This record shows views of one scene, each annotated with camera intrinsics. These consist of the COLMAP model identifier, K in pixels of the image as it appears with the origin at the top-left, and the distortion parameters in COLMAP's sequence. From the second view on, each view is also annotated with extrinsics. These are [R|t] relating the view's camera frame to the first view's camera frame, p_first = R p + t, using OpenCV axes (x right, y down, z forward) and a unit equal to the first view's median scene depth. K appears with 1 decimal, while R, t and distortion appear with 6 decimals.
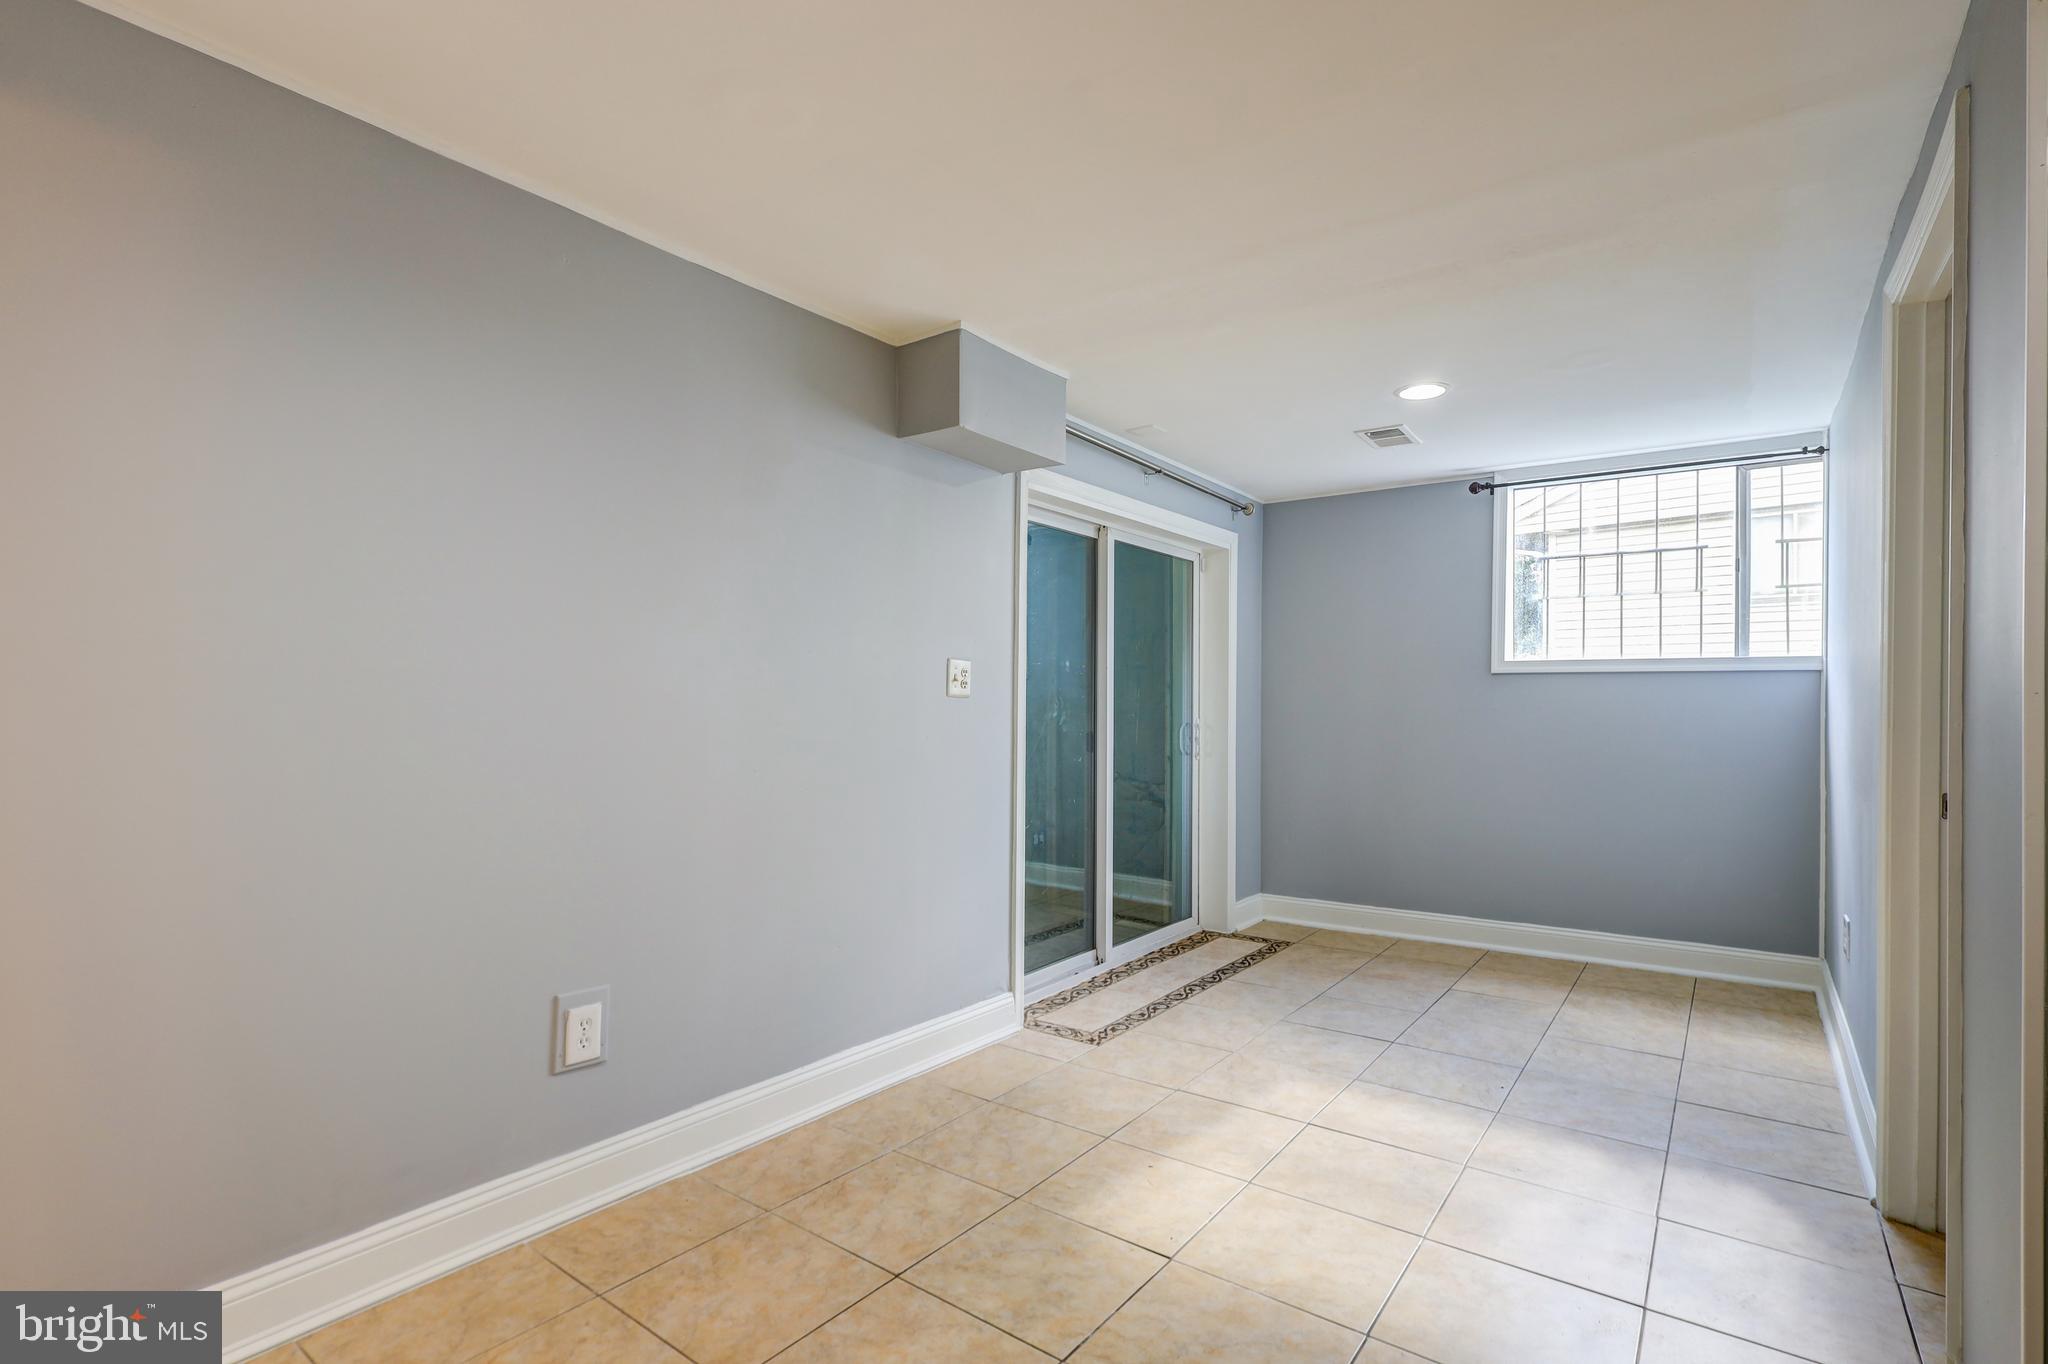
lens RADIAL K [[955.0, 0, 1032.1], [0, 955.0, 693.4], [0, 0, 1]] dist [-0.007880, 0.002852]
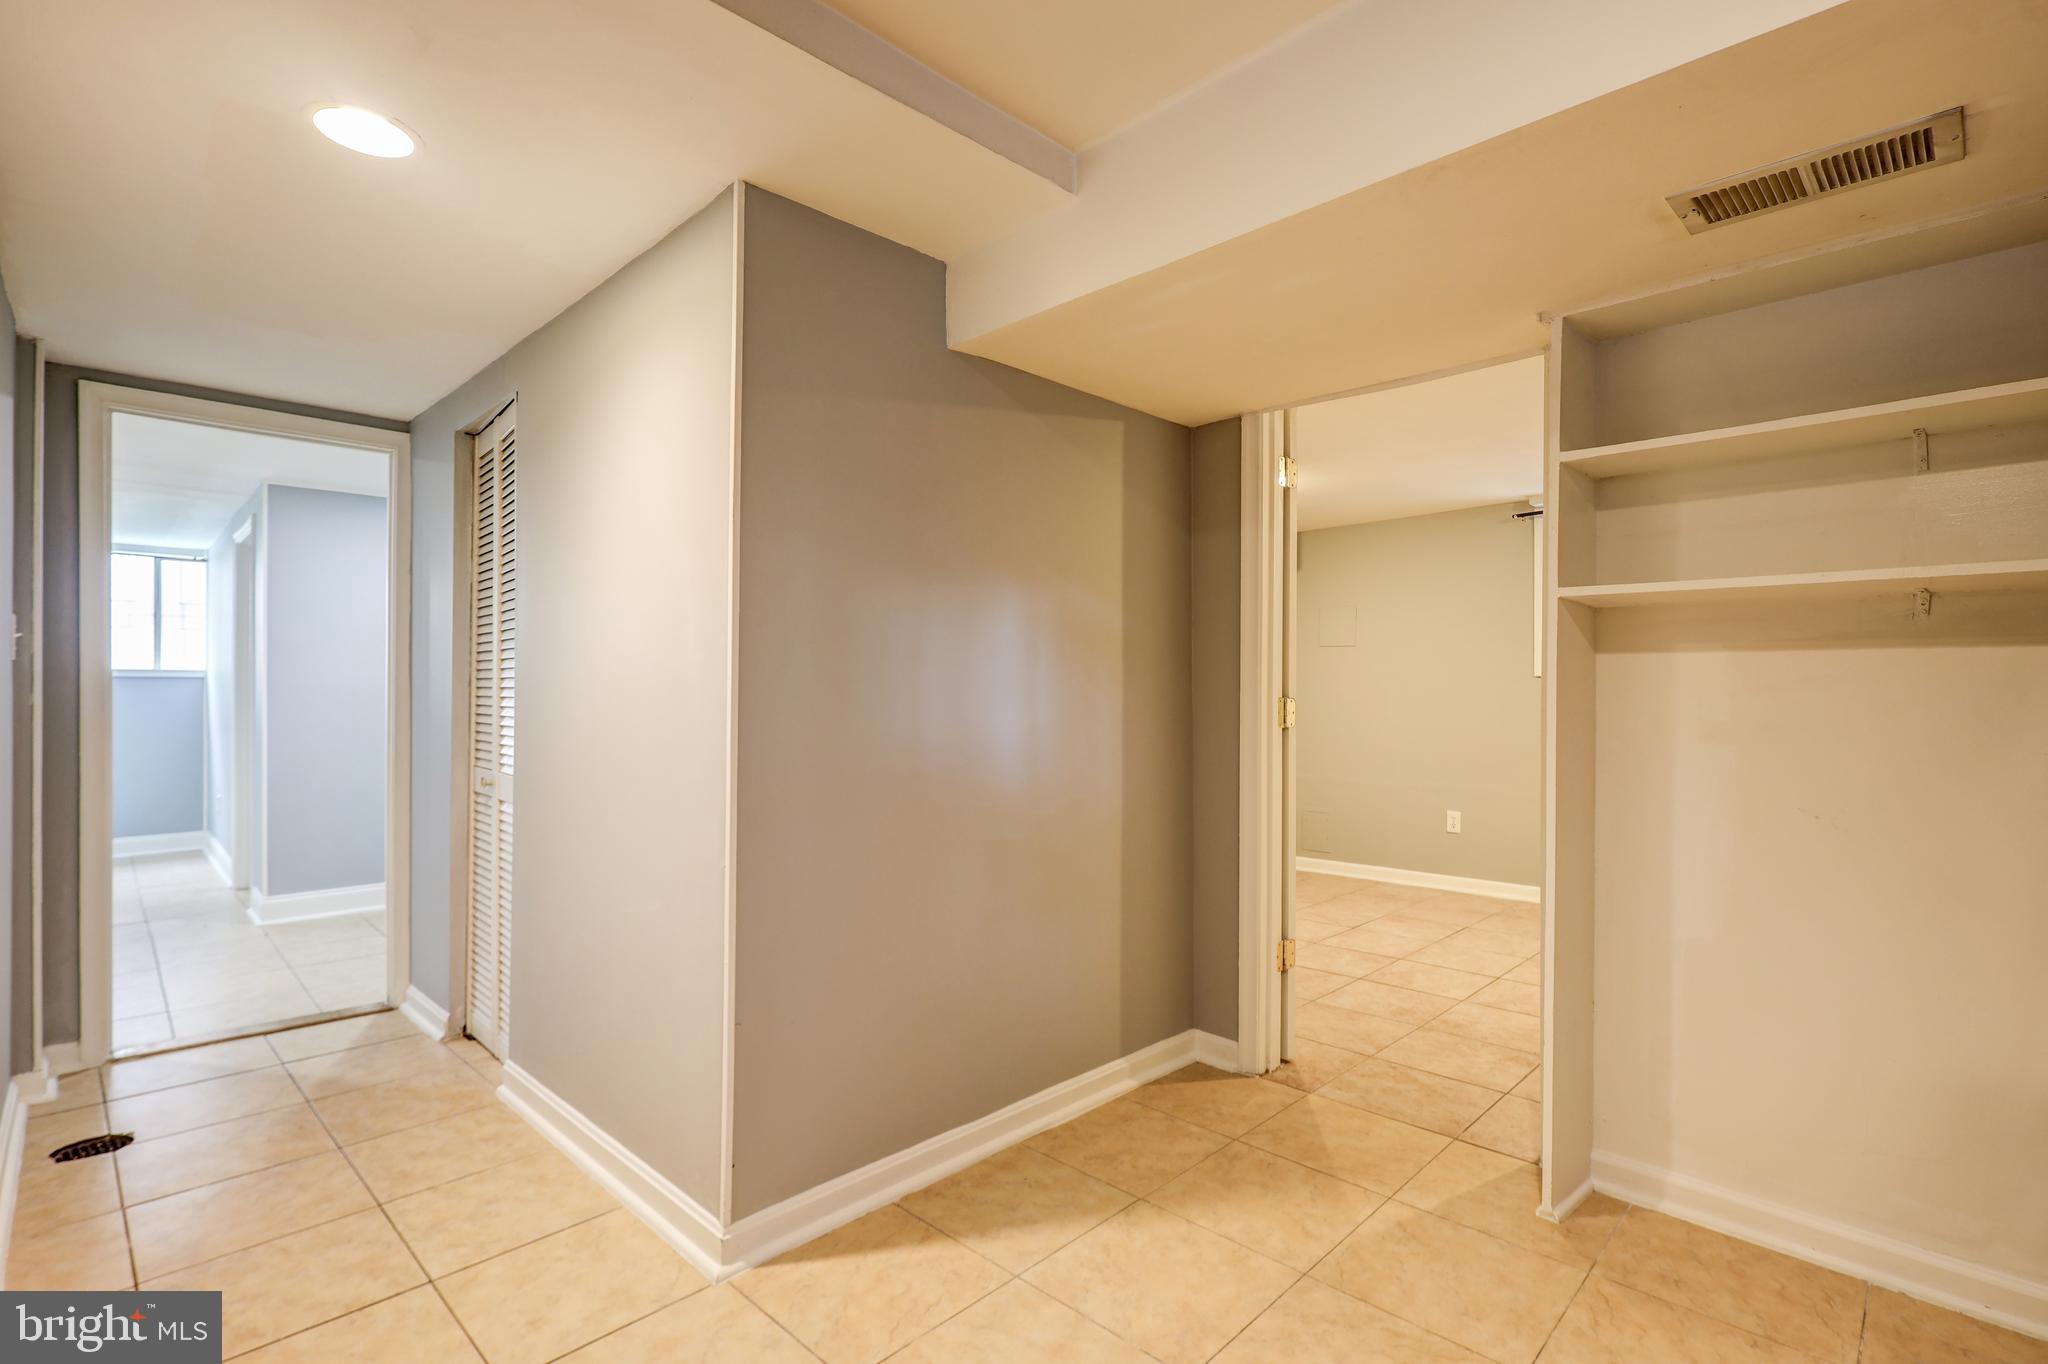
lens RADIAL K [[955.0, 0, 1022.7], [0, 955.0, 691.2], [0, 0, 1]] dist [-0.007880, 0.002852]
pose [[0.161837, 0.002226, 0.986815, -0.744994], [0.006157, 0.999976, -0.003266, 0.017515], [-0.986798, 0.006604, 0.161820, -0.878570]]
